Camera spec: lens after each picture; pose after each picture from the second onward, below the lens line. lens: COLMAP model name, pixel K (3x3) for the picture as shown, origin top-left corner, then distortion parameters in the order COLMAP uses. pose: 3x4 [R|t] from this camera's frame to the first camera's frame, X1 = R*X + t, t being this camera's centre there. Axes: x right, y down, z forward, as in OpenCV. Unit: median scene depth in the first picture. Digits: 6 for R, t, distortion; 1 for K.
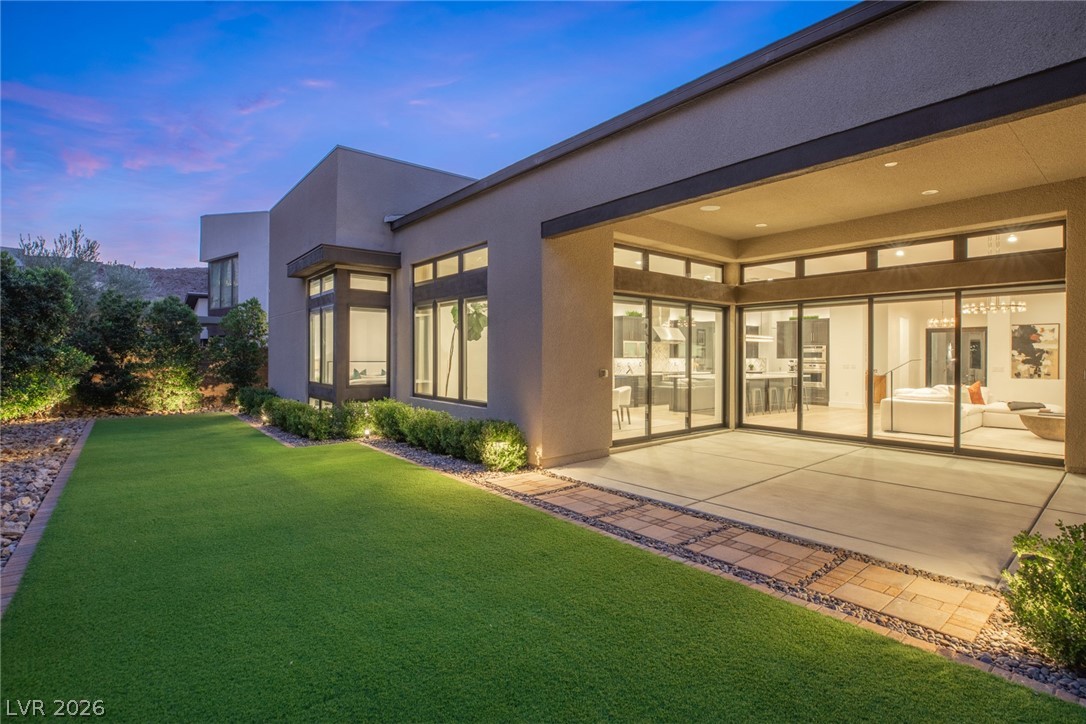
lens RADIAL K [[522.9, 0, 569.7], [0, 522.9, 362.6], [0, 0, 1]] dist [-0.000273, 0.000031]
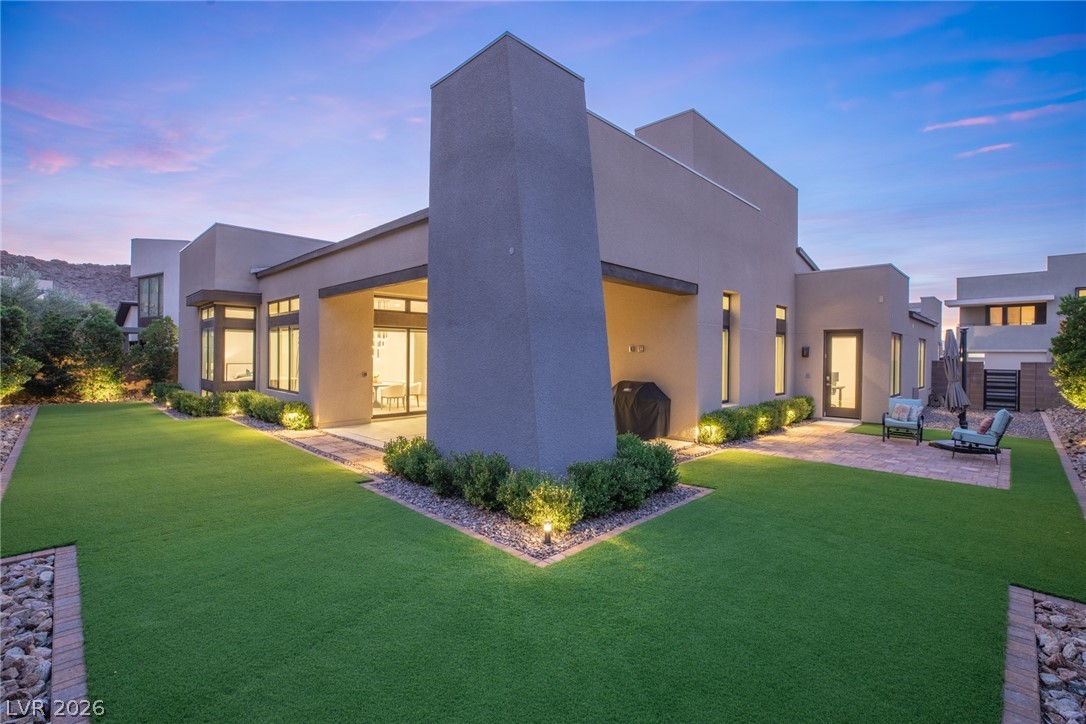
lens RADIAL K [[486.2, 0, 543.0], [0, 486.2, 362.0], [0, 0, 1]] dist [0.000165, 0.008121]
pose [[0.997278, 0.005229, 0.073545, 0.379928], [-0.005373, 0.999984, 0.001755, -0.019007], [-0.073535, -0.002146, 0.997290, -0.456744]]
